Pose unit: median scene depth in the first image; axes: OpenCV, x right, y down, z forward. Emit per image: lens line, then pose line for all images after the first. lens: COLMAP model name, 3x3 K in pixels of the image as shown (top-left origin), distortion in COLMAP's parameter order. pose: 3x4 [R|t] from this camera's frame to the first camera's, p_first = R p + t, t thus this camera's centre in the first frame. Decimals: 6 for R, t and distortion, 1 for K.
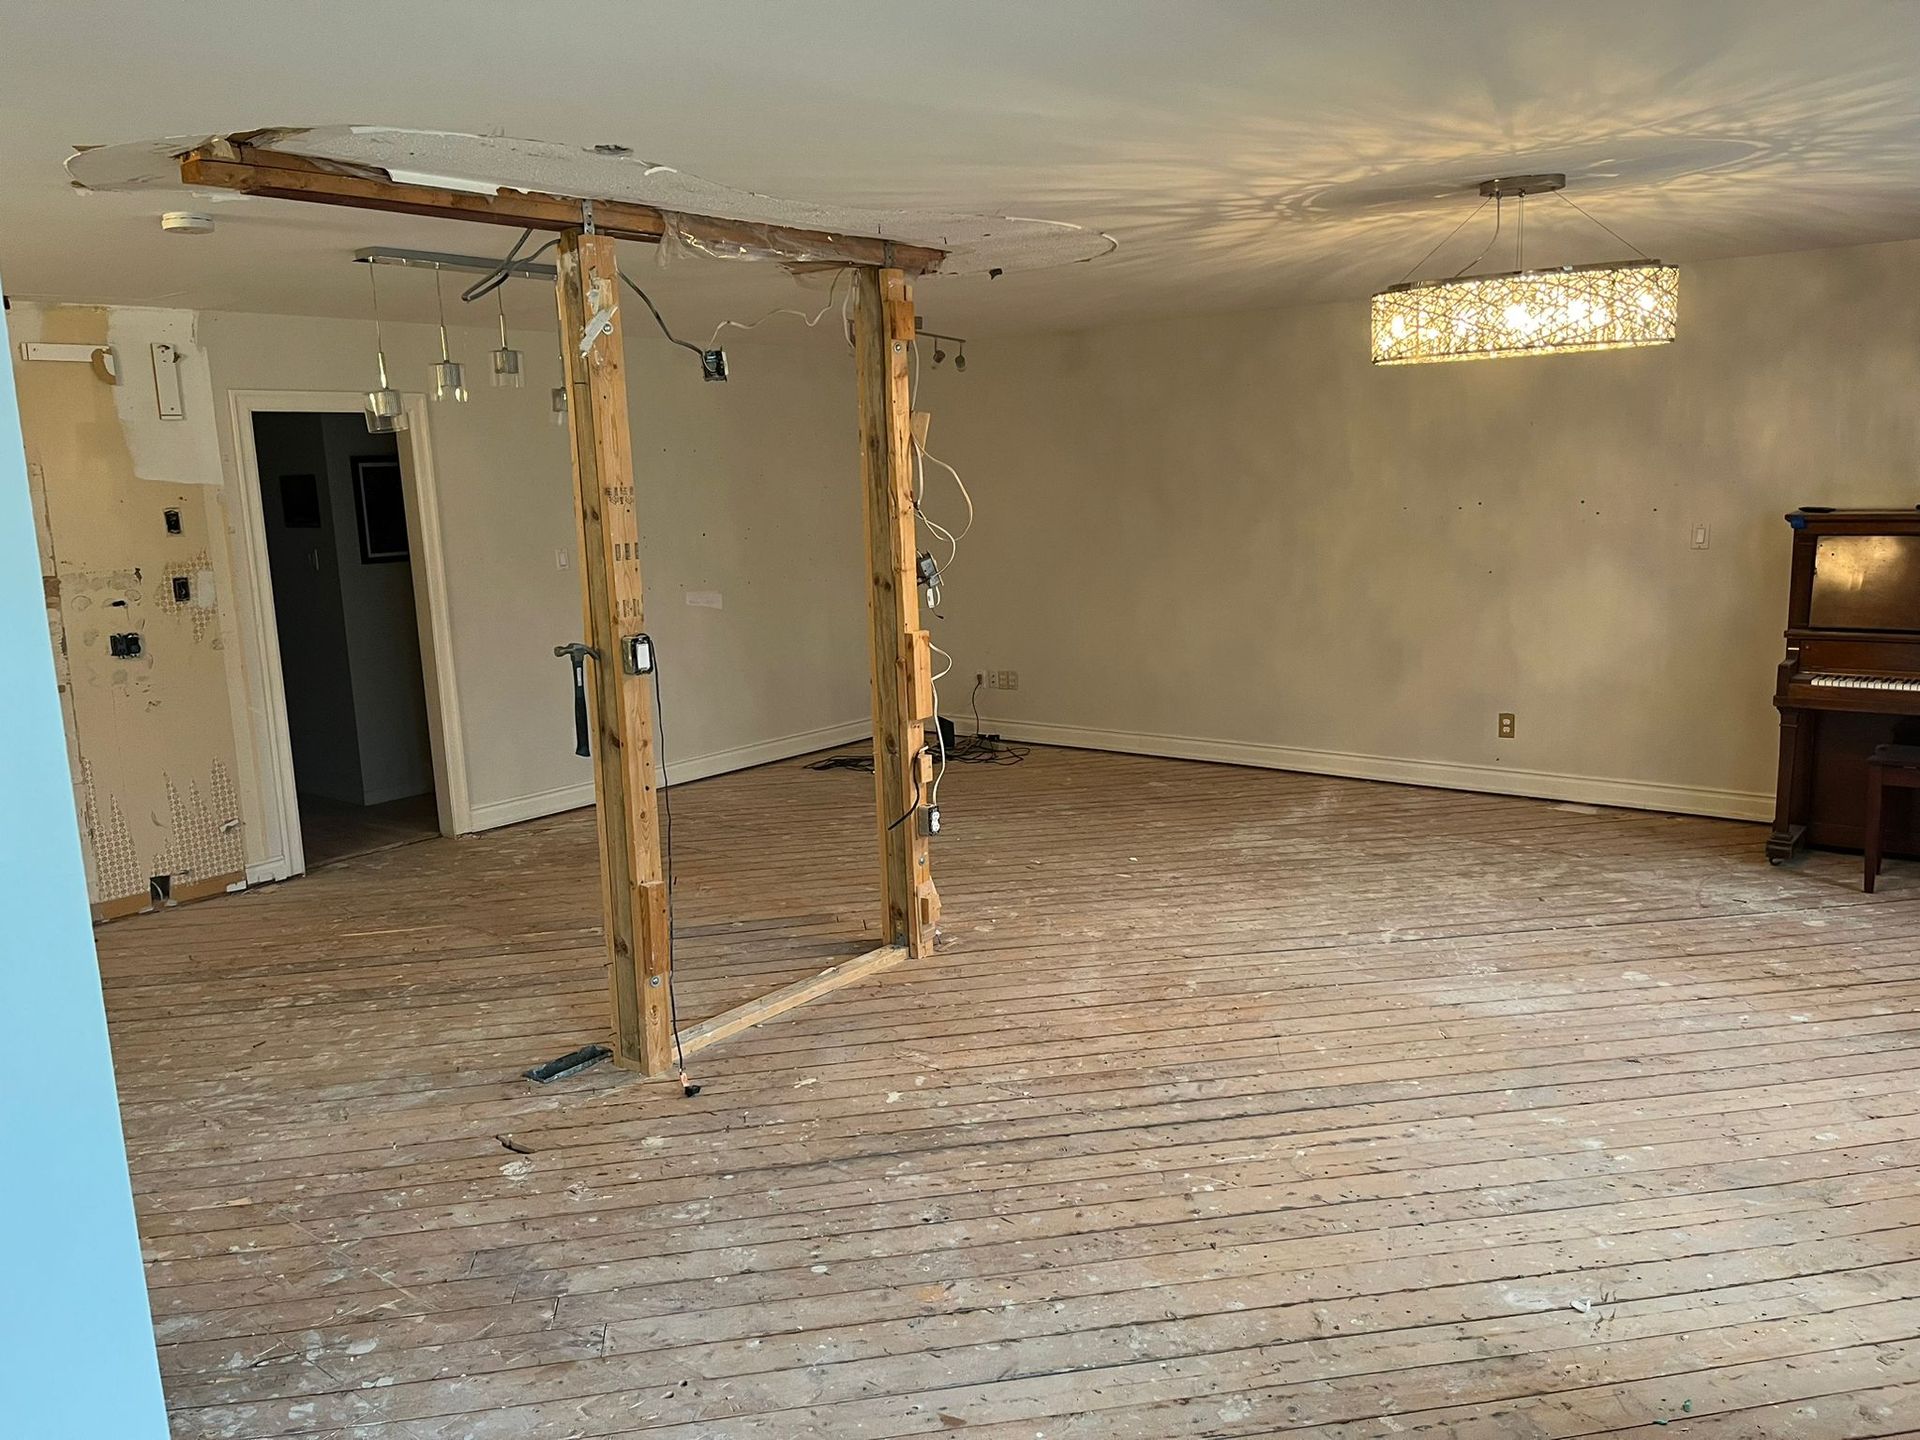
lens RADIAL K [[1459.1, 0, 963.6], [0, 1459.1, 719.4], [0, 0, 1]] dist [0.006181, 0.000693]
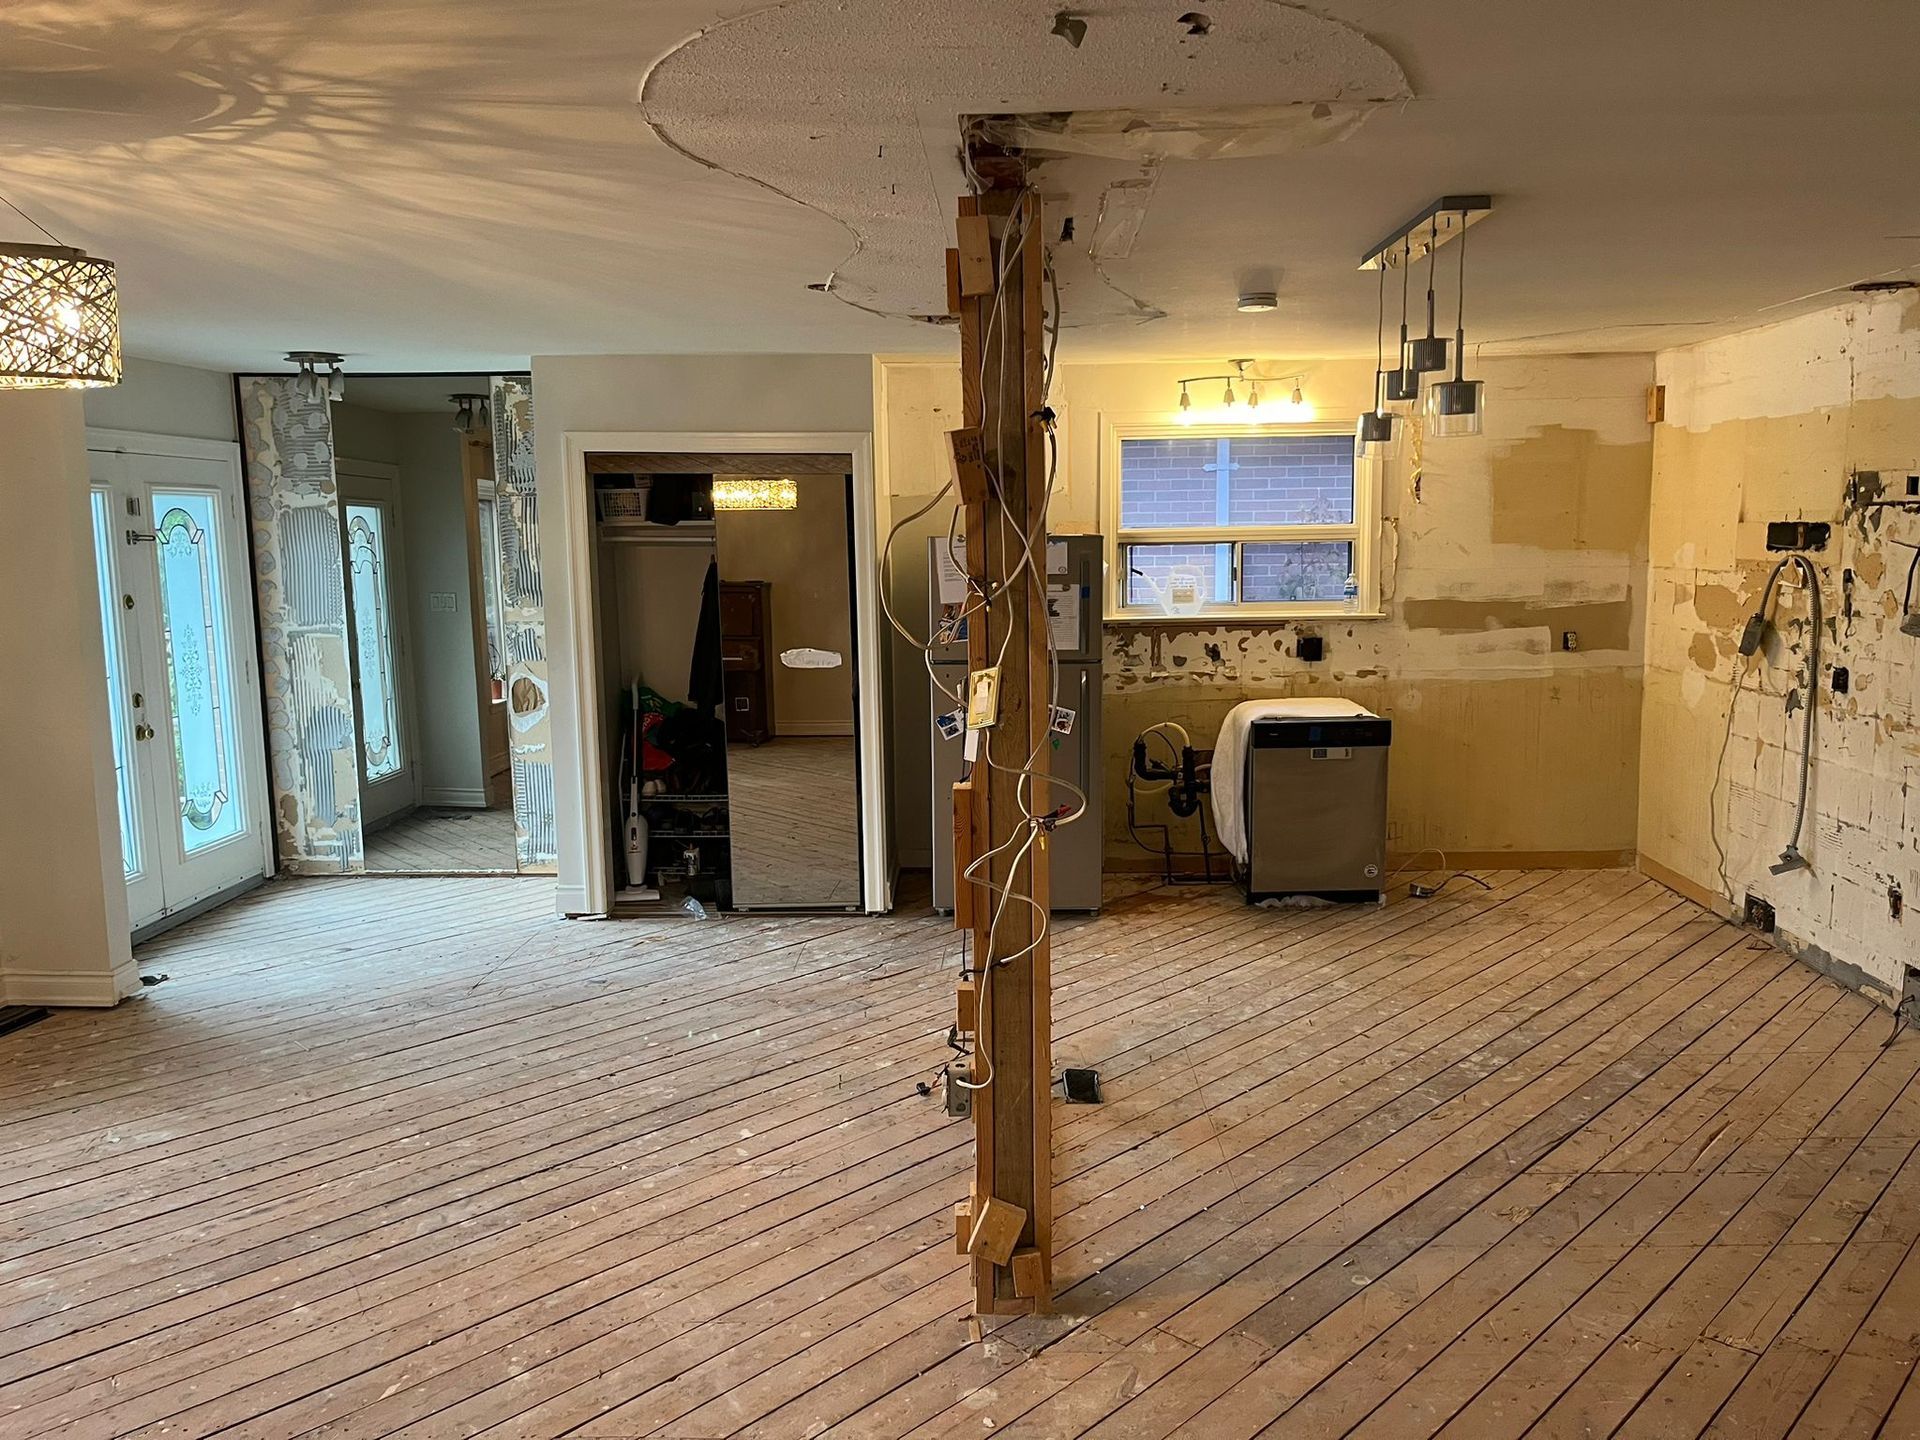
lens RADIAL K [[1459.1, 0, 960.5], [0, 1459.1, 725.9], [0, 0, 1]] dist [0.006181, 0.000693]
pose [[-0.797572, 0.125580, -0.590008, 0.404240], [-0.060599, 0.956462, 0.285496, -0.319841], [0.600173, 0.263458, -0.755237, 1.802308]]
